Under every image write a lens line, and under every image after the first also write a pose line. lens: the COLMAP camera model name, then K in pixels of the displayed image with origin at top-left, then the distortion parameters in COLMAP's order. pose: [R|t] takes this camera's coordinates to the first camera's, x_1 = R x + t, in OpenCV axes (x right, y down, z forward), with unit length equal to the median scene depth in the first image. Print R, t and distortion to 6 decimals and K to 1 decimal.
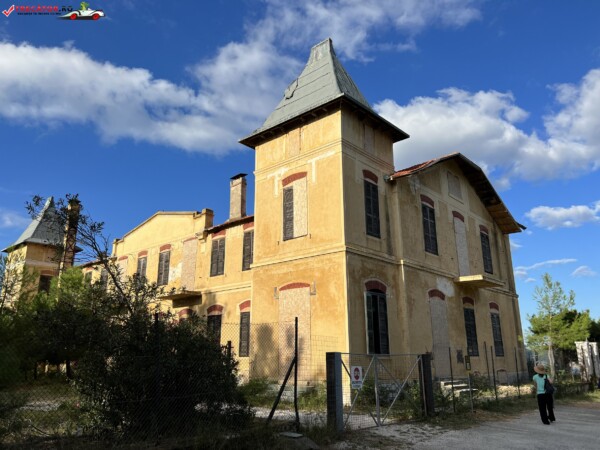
lens RADIAL K [[458.7, 0, 290.7], [0, 458.7, 227.2], [0, 0, 1]] dist [0.058199, -0.077737]
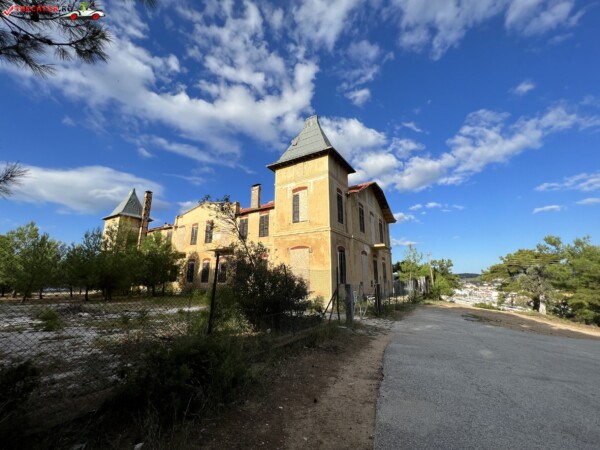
lens RADIAL K [[244.4, 0, 298.0], [0, 244.4, 226.5], [0, 0, 1]] dist [0.000049, 0.000381]
pose [[0.984237, 0.043526, 0.171413, -0.139452], [-0.052832, 0.997346, 0.050107, -0.005510], [-0.168777, -0.058373, 0.983924, 0.017745]]
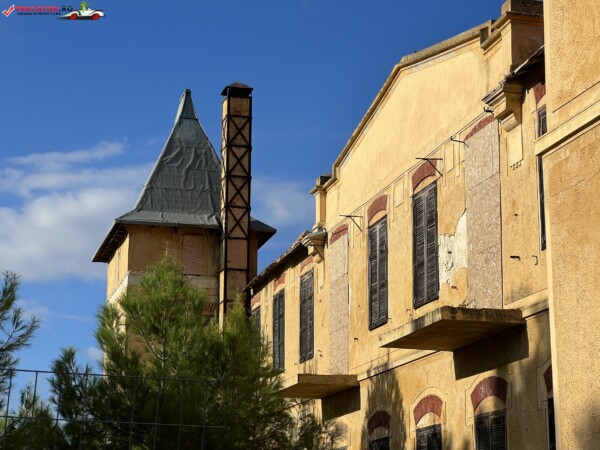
lens RADIAL K [[1349.5, 0, 302.2], [0, 1349.5, 204.8], [0, 0, 1]] dist [-0.049874, 3.915360]
pose [[0.847834, -0.128079, -0.514561, 0.128847], [0.139367, 0.990098, -0.016813, 0.094622], [0.511620, -0.057458, 0.857289, 0.342688]]
